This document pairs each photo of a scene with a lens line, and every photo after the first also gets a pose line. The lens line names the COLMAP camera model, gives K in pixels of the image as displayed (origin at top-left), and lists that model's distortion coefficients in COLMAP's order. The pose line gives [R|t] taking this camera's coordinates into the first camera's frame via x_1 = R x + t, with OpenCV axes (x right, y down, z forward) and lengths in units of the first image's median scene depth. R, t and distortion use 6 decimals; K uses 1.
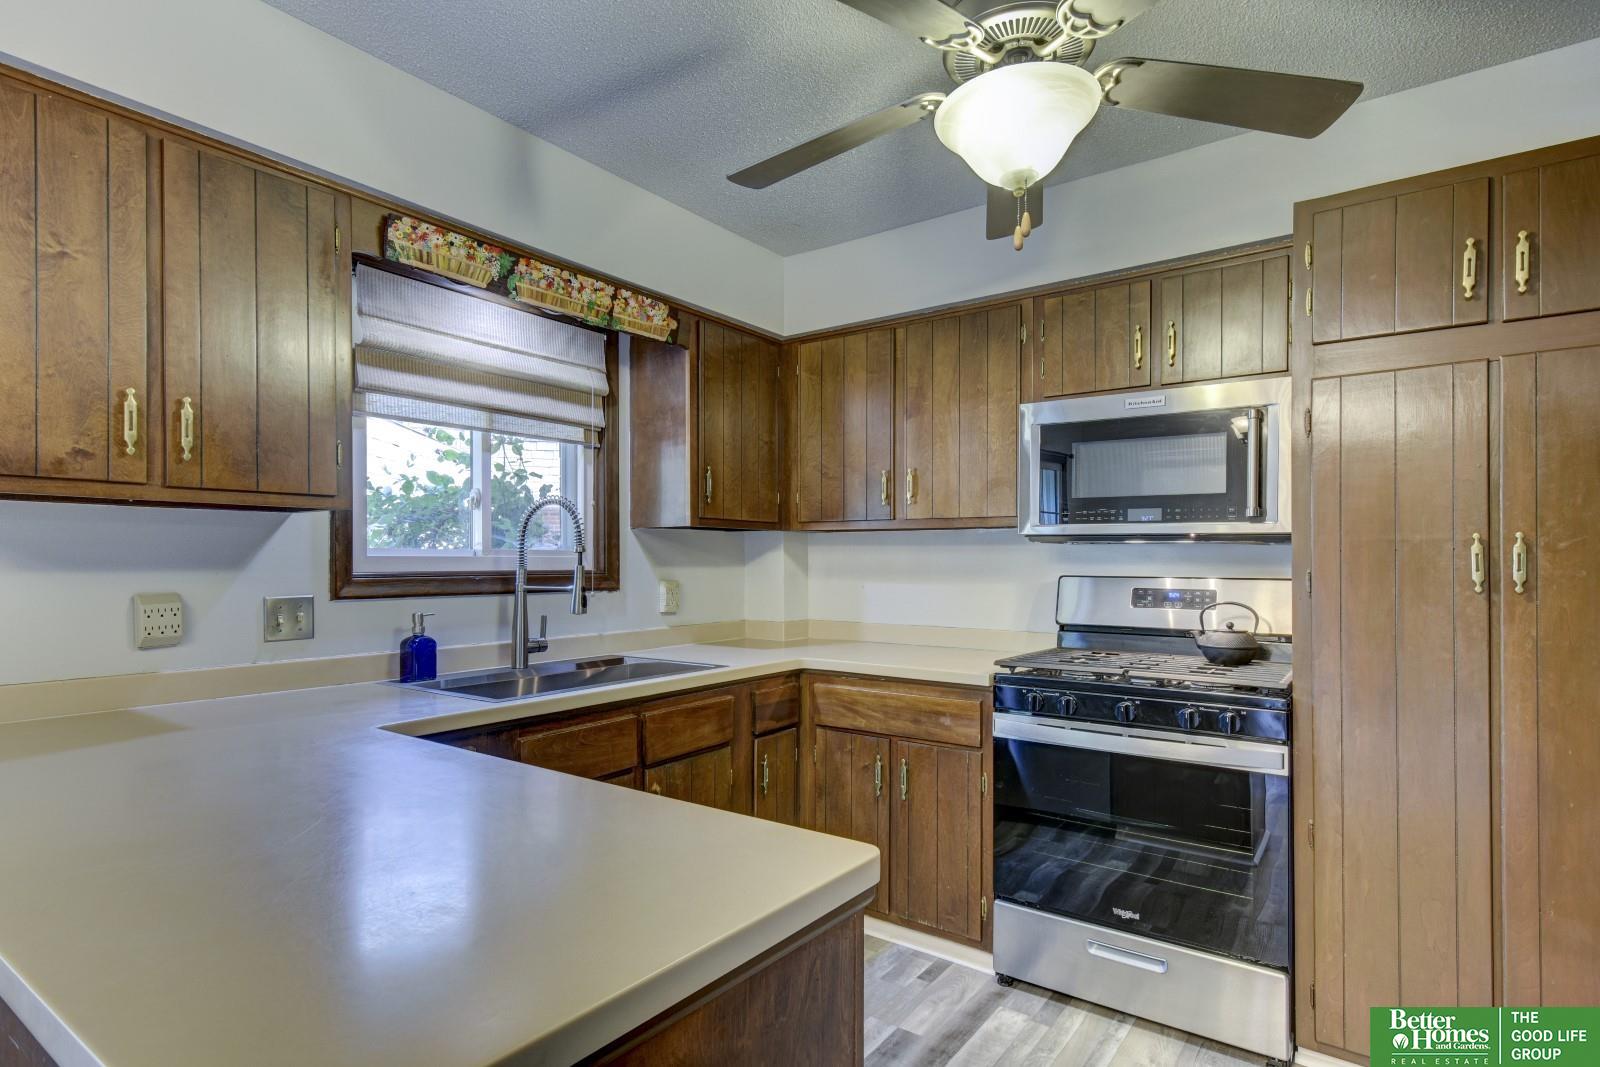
lens RADIAL K [[860.8, 0, 795.3], [0, 860.8, 552.7], [0, 0, 1]] dist [0.036165, 0.000047]
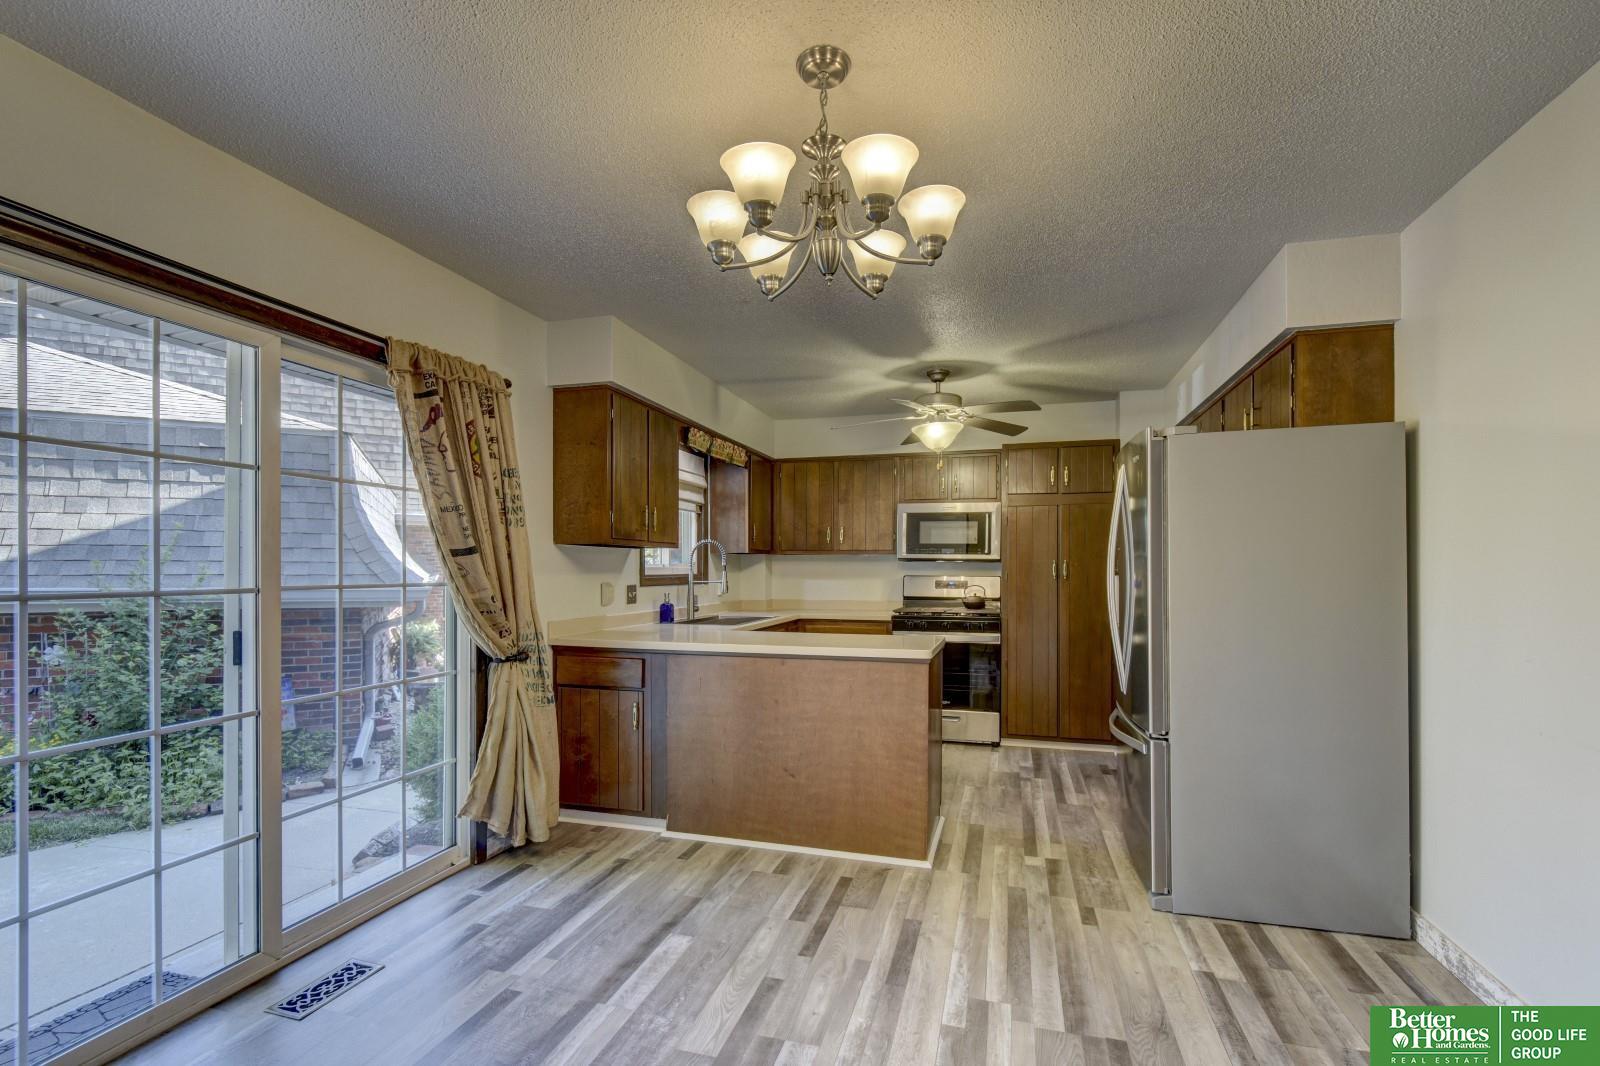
lens RADIAL K [[710.1, 0, 809.7], [0, 710.1, 573.5], [0, 0, 1]] dist [-0.001655, -0.000275]
pose [[0.937673, -0.002478, 0.347510, -0.653610], [-0.003208, 0.999870, 0.015788, -0.009018], [-0.347504, -0.015919, 0.937543, -0.758646]]
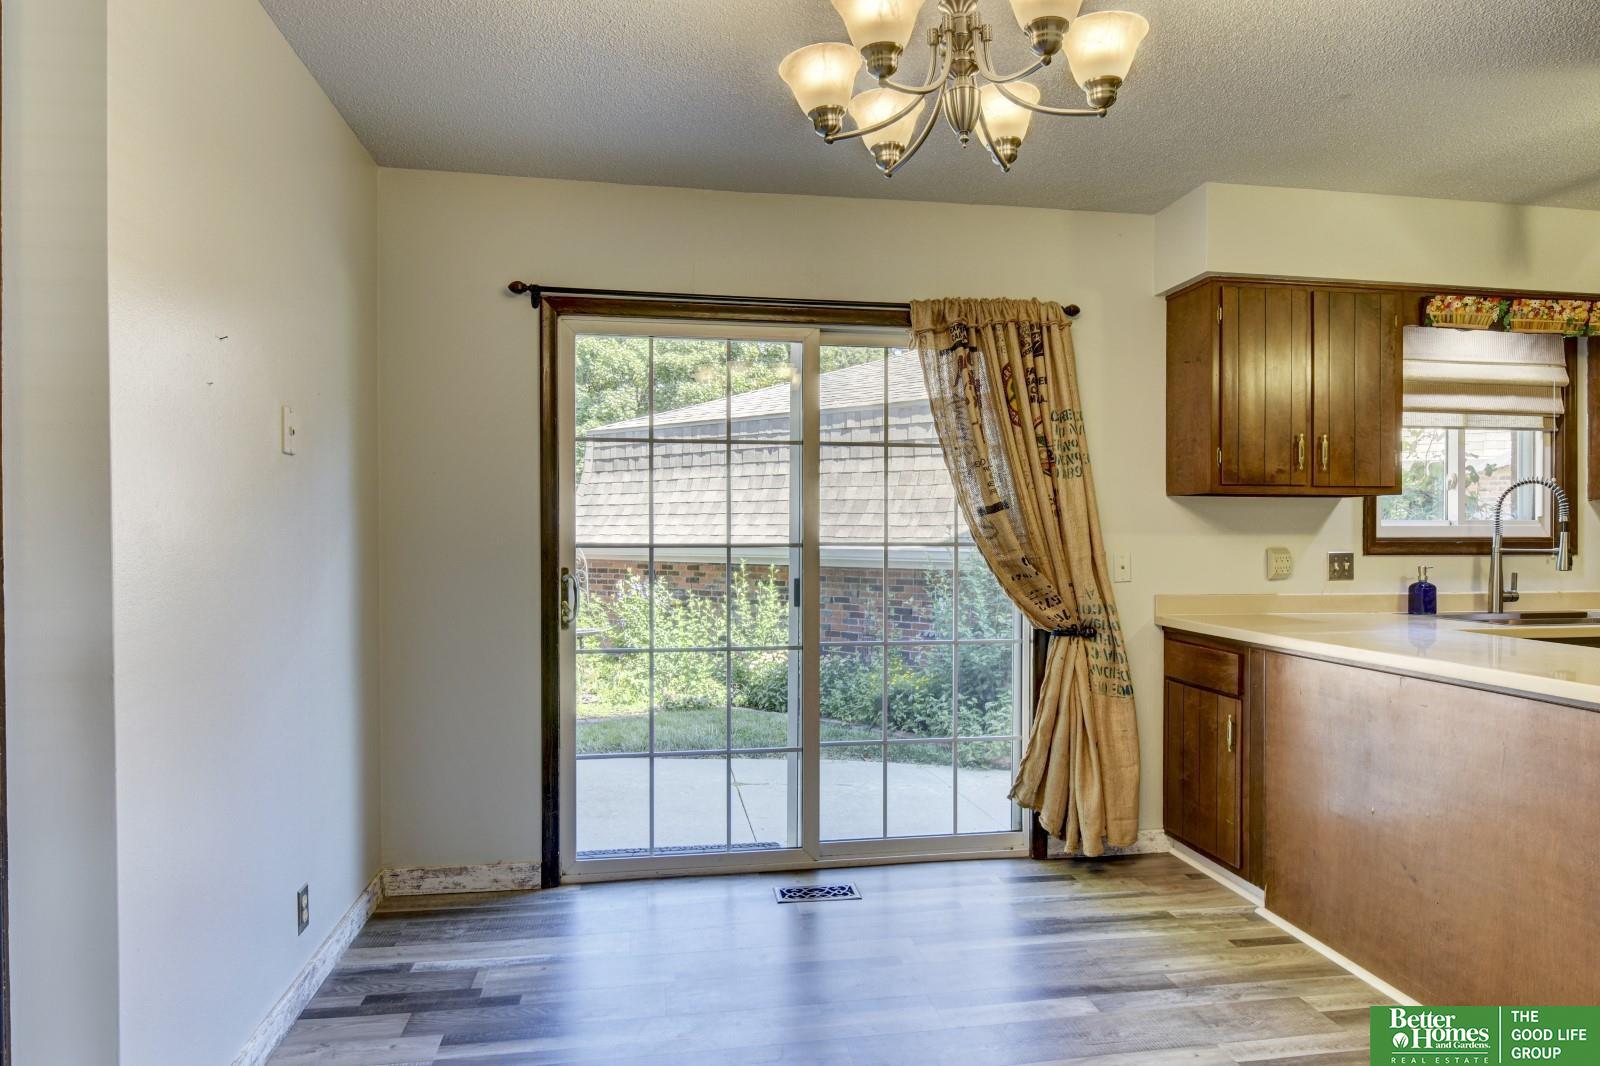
lens RADIAL K [[954.1, 0, 800.3], [0, 954.1, 544.6], [0, 0, 1]] dist [-0.008341, -0.009547]
pose [[0.711423, 0.005918, -0.702739, -0.066913], [0.007315, 0.999848, 0.015826, 0.002845], [0.702725, -0.016400, 0.711272, -0.712520]]
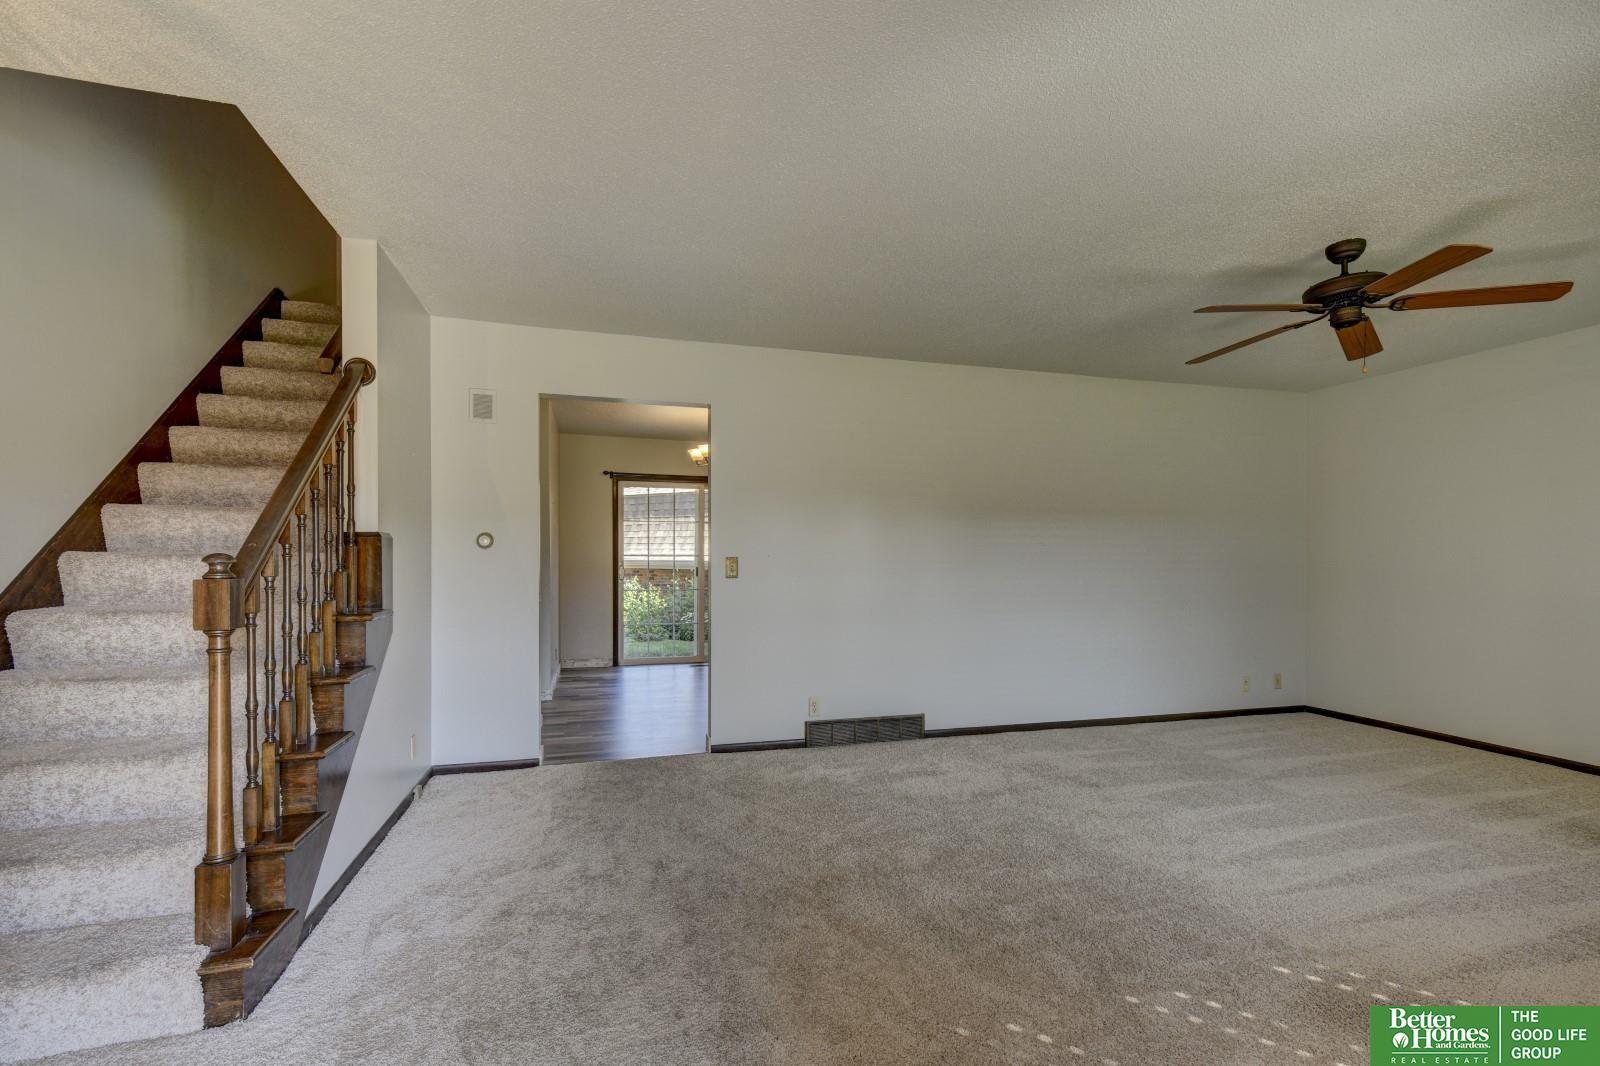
lens RADIAL K [[693.7, 0, 805.9], [0, 693.7, 558.3], [0, 0, 1]] dist [-0.000718, -0.000256]
pose [[0.793341, 0.000439, -0.608778, 1.095003], [0.006113, 0.999944, 0.008688, 0.013225], [0.608747, -0.010614, 0.793293, -1.770770]]
